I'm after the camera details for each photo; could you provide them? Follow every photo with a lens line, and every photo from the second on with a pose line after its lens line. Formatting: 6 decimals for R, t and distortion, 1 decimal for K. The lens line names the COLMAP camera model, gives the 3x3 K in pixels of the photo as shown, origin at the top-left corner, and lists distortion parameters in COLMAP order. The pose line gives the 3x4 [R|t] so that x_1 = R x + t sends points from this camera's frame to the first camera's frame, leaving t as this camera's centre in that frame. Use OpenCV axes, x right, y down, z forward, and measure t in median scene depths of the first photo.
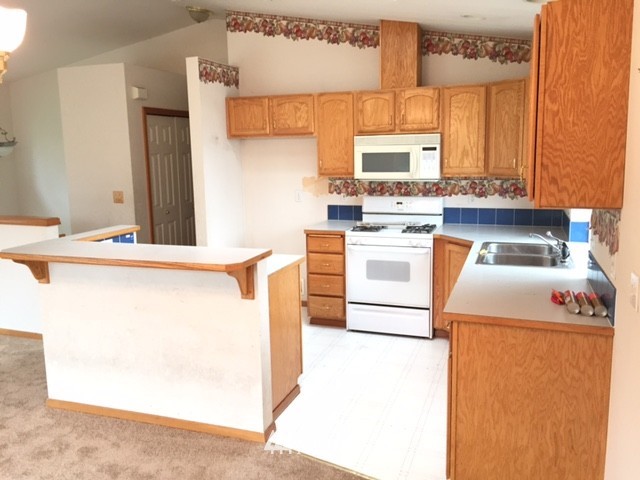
lens RADIAL K [[551.4, 0, 319.2], [0, 551.4, 226.8], [0, 0, 1]] dist [0.083683, -0.108096]
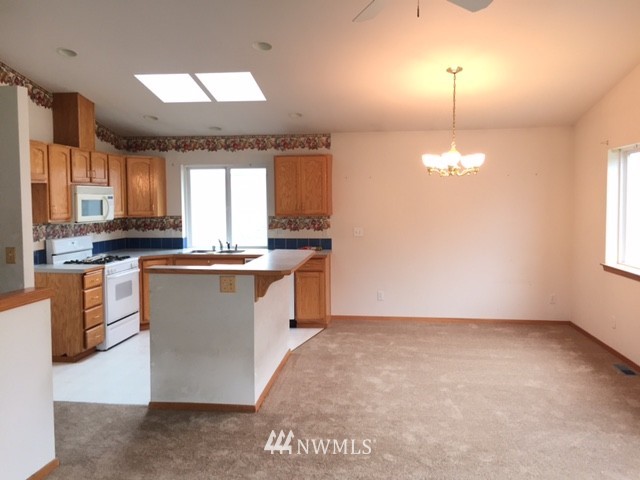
lens RADIAL K [[551.4, 0, 319.2], [0, 551.4, 226.8], [0, 0, 1]] dist [0.083683, -0.108096]
pose [[-0.221713, -0.027037, 0.974737, -1.167294], [0.146533, 0.987341, 0.060716, -0.074120], [-0.964039, 0.156292, -0.214944, 0.767553]]
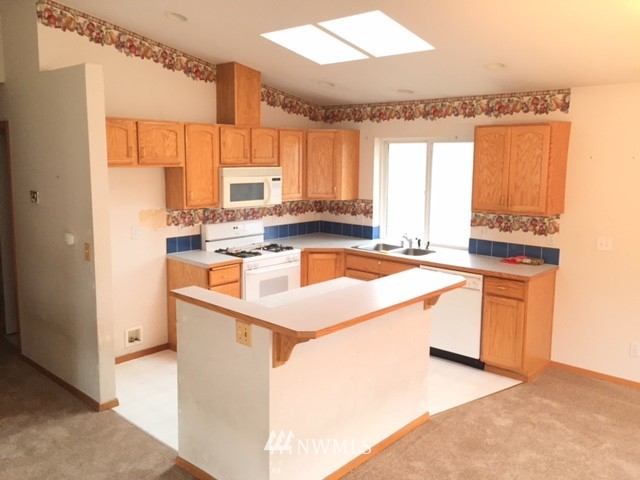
lens RADIAL K [[551.4, 0, 319.2], [0, 551.4, 226.8], [0, 0, 1]] dist [0.083683, -0.108096]
pose [[0.384159, -0.096922, 0.918165, -0.819973], [0.112008, 0.992022, 0.057854, -0.092574], [-0.916447, 0.080617, 0.391950, 0.432288]]
